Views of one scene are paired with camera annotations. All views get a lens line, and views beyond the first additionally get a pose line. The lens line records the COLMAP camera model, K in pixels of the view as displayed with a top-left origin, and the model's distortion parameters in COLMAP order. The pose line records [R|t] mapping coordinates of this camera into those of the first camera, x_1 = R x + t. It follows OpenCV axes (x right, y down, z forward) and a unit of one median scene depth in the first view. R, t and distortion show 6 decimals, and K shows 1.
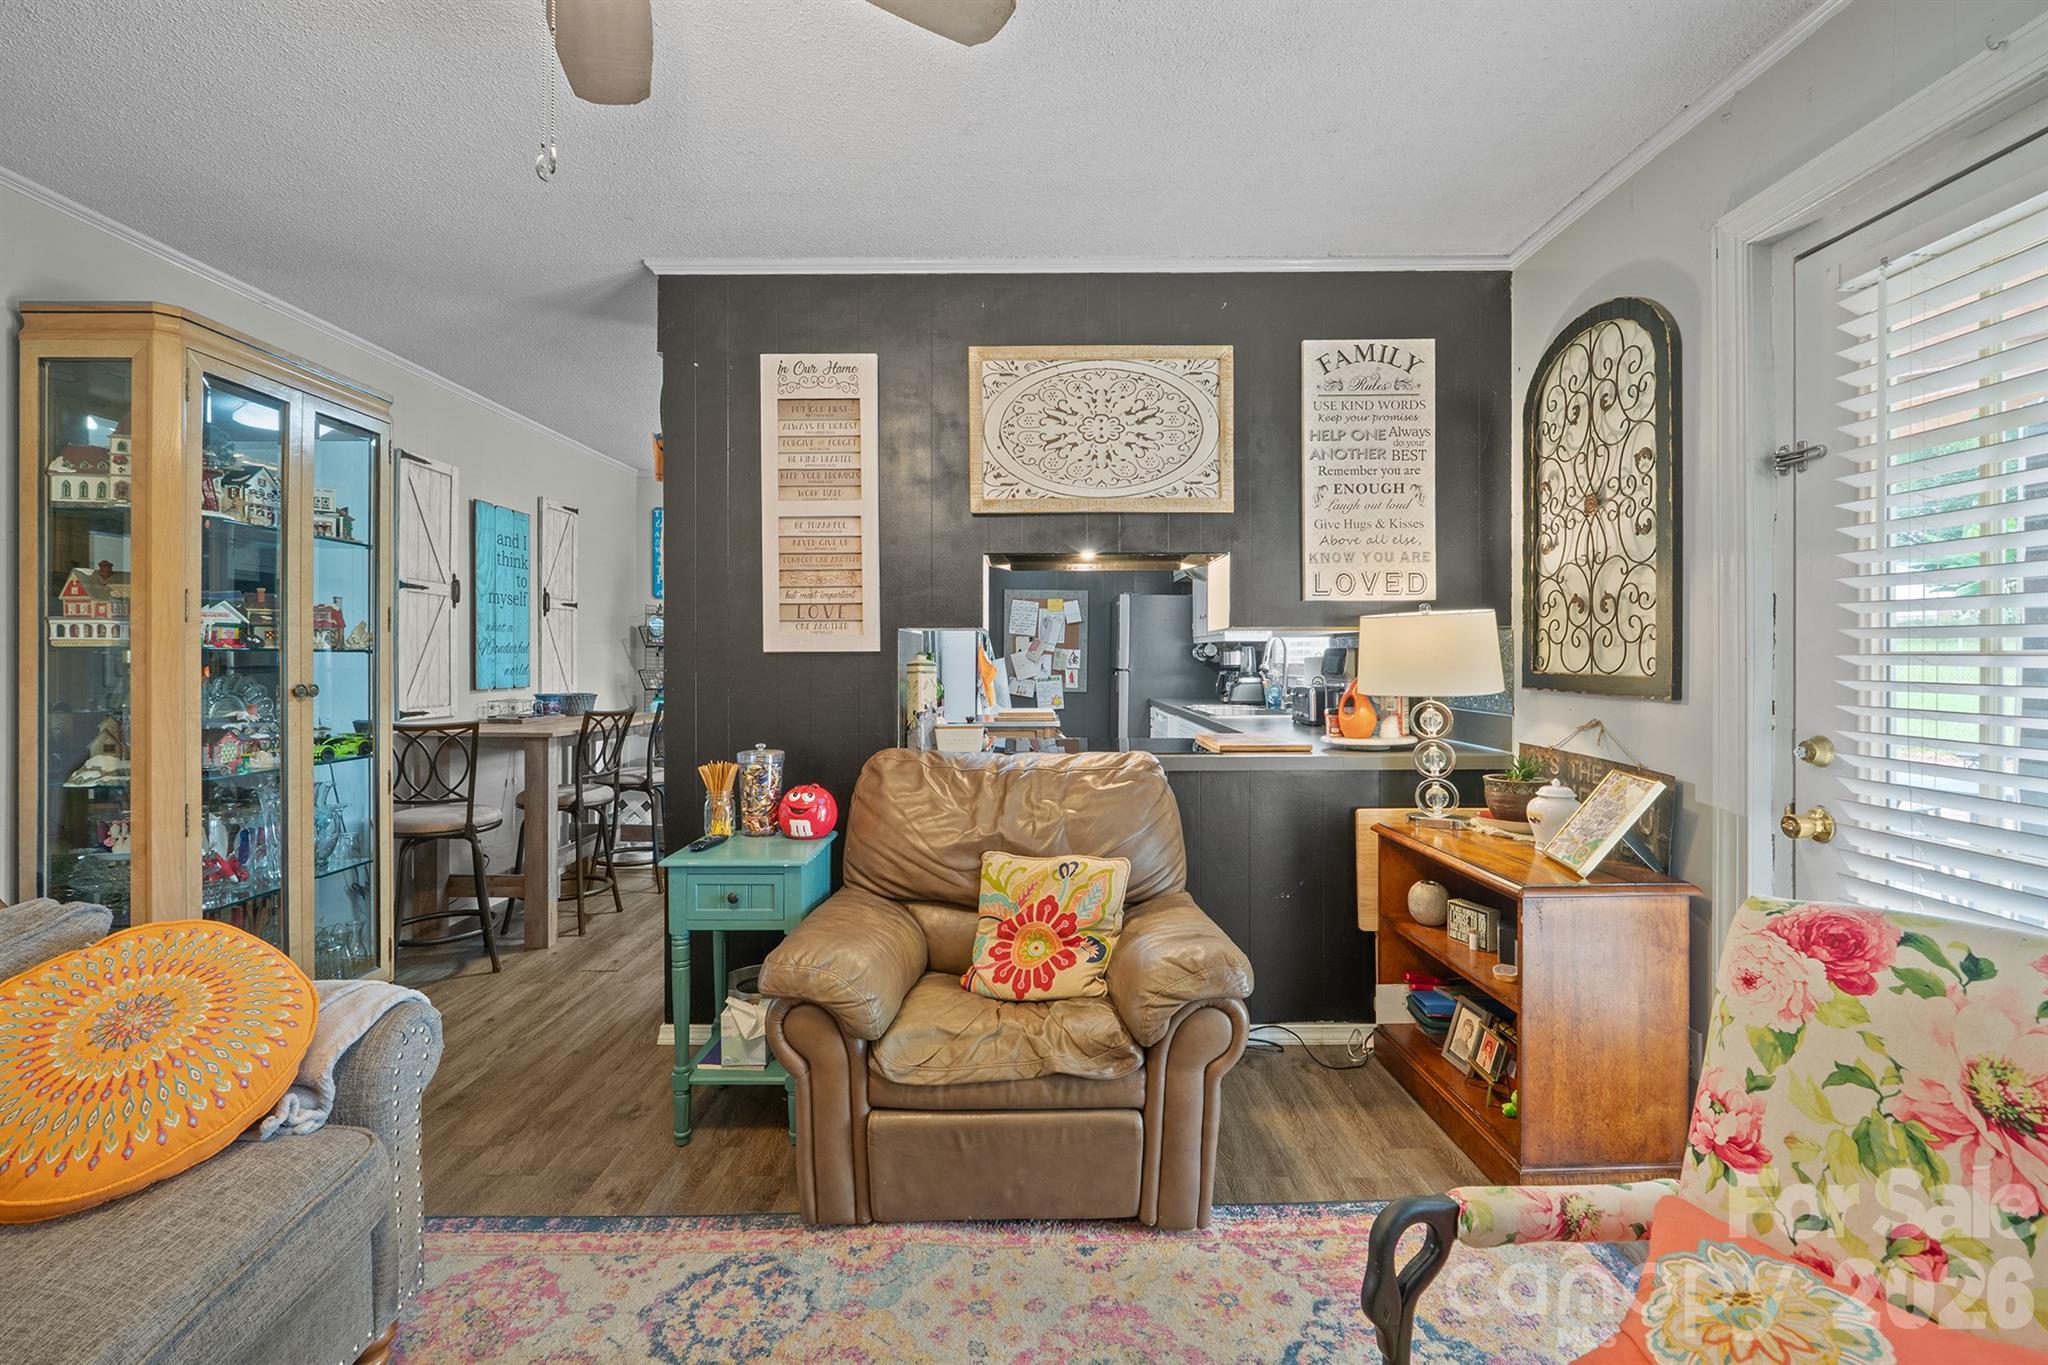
lens RADIAL K [[862.8, 0, 1026.6], [0, 862.8, 668.9], [0, 0, 1]] dist [-0.008529, -0.000654]
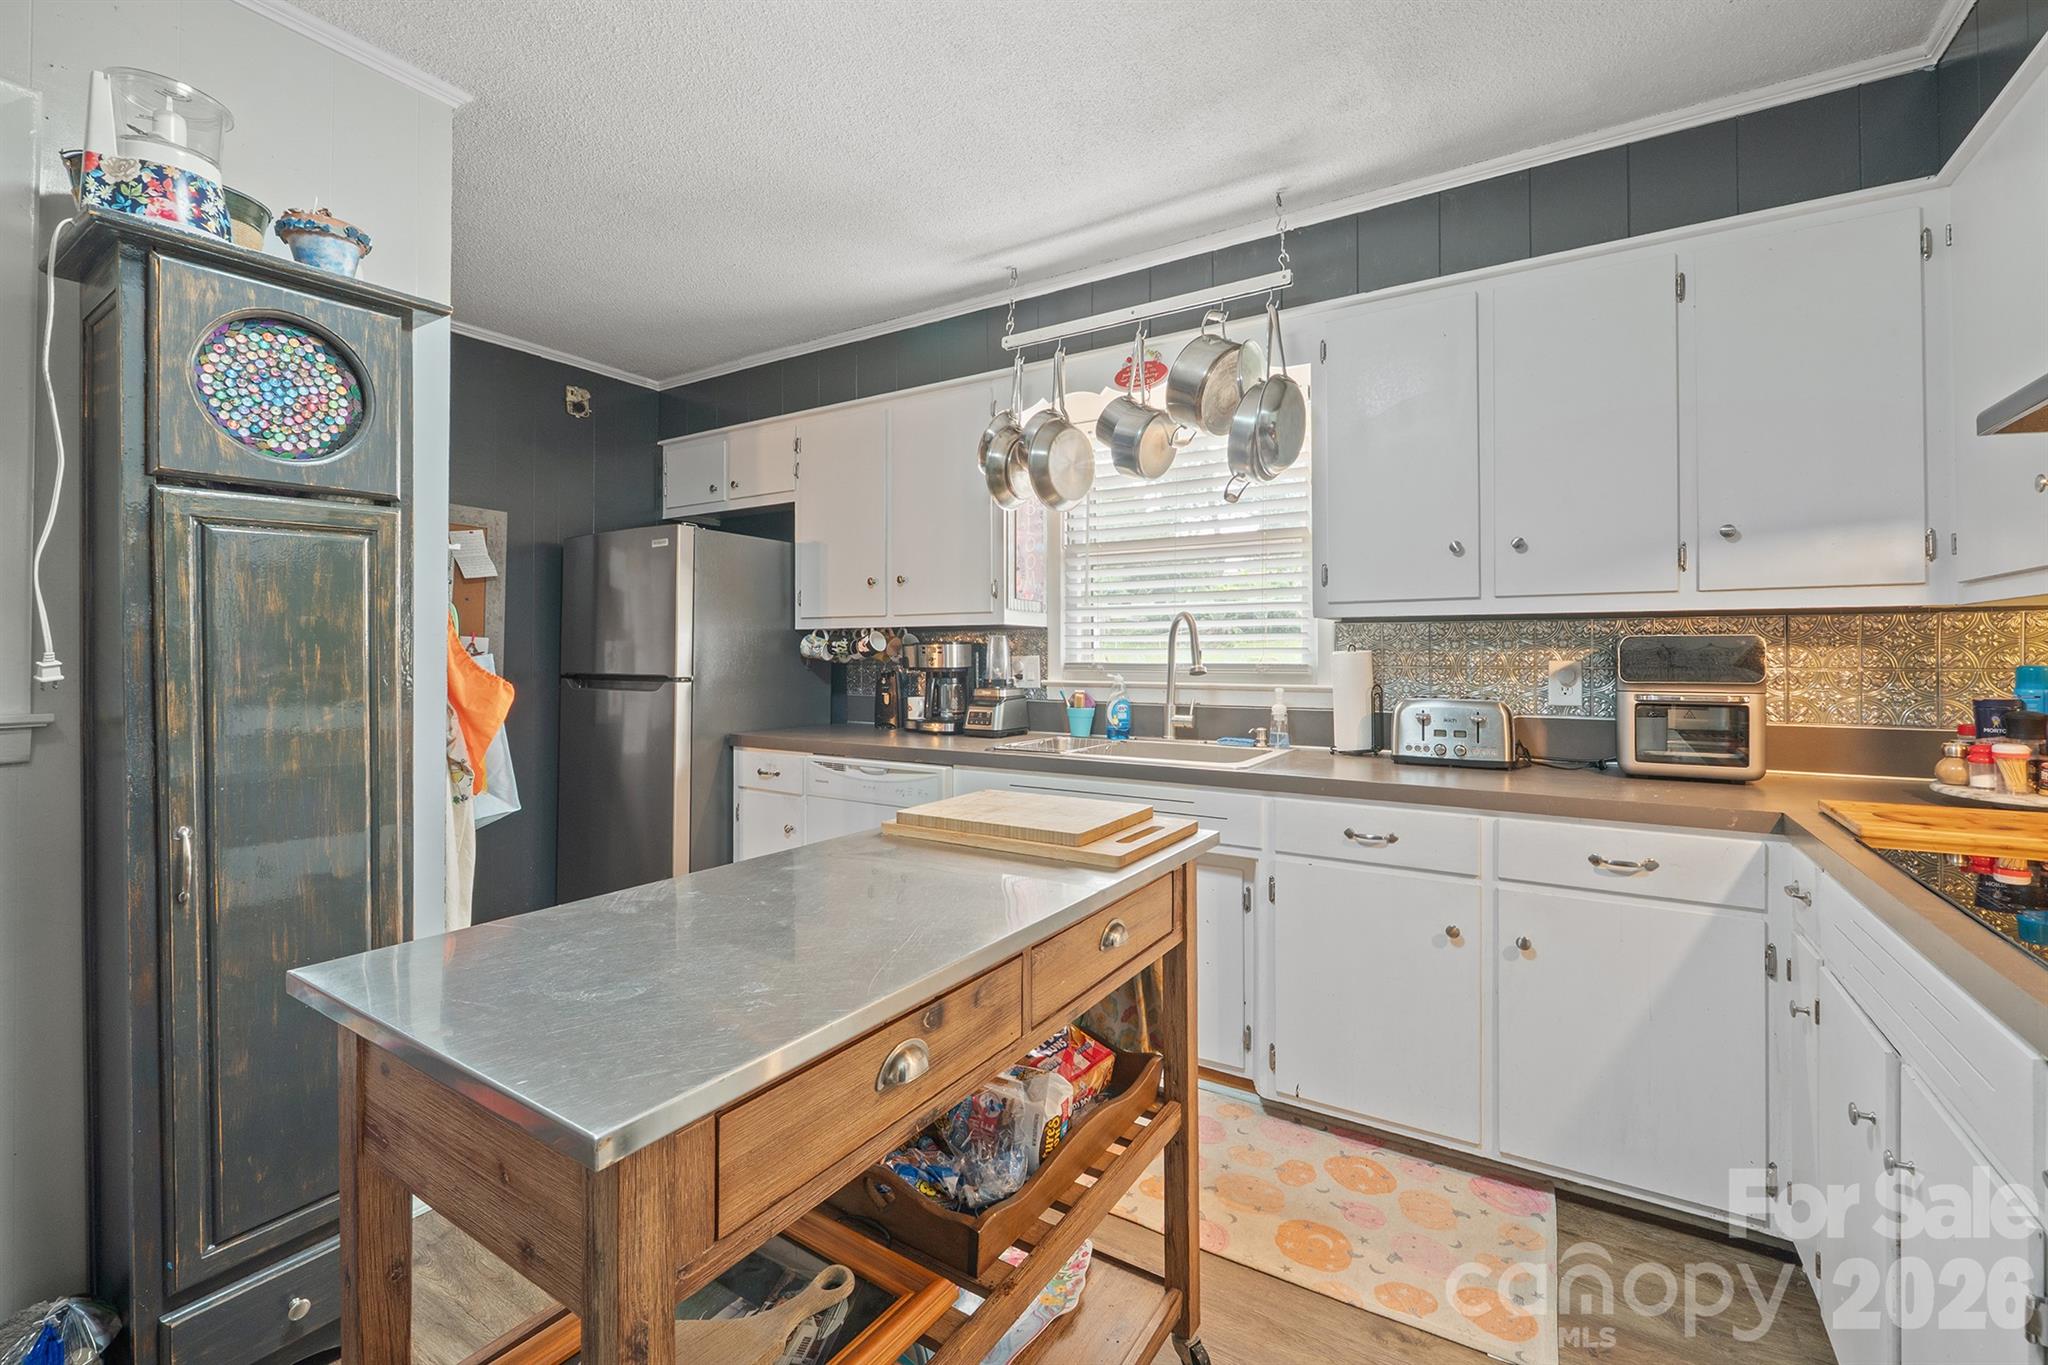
lens RADIAL K [[862.8, 0, 1025.1], [0, 862.8, 651.9], [0, 0, 1]] dist [-0.008529, -0.000654]
pose [[0.531617, 0.004060, 0.846975, -0.522365], [0.011994, 0.999852, -0.012320, -0.015447], [-0.846900, 0.016708, 0.531490, 1.496451]]
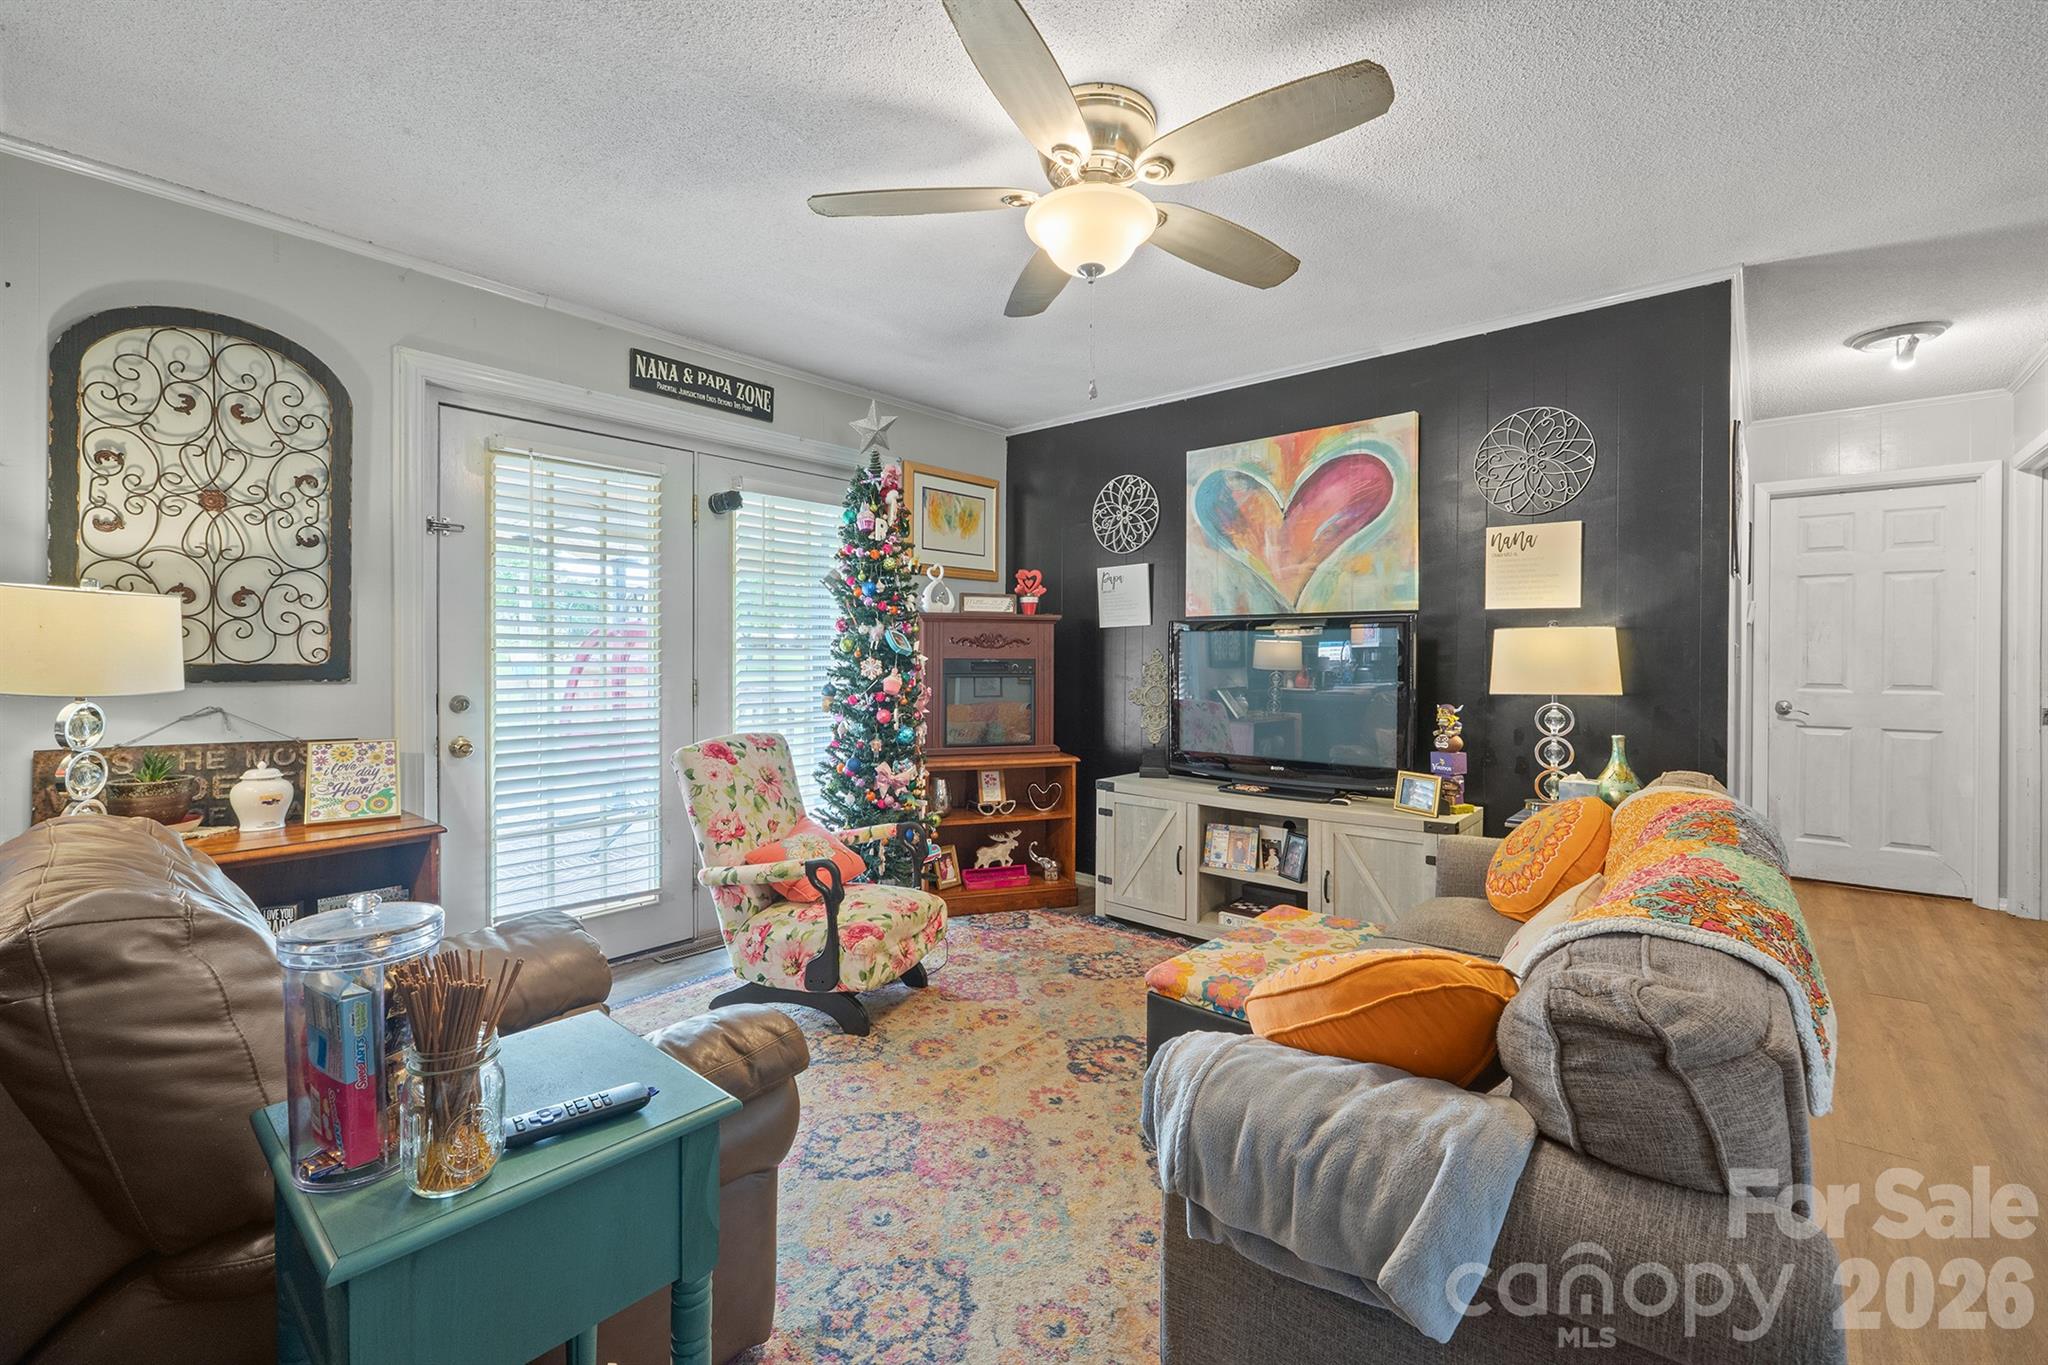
lens RADIAL K [[862.8, 0, 1033.6], [0, 862.8, 665.4], [0, 0, 1]] dist [-0.008529, -0.000654]
pose [[-0.762834, -0.011520, 0.646491, -0.711635], [0.004226, 0.999731, 0.022801, -0.010247], [-0.646580, 0.020125, -0.762580, 1.061205]]
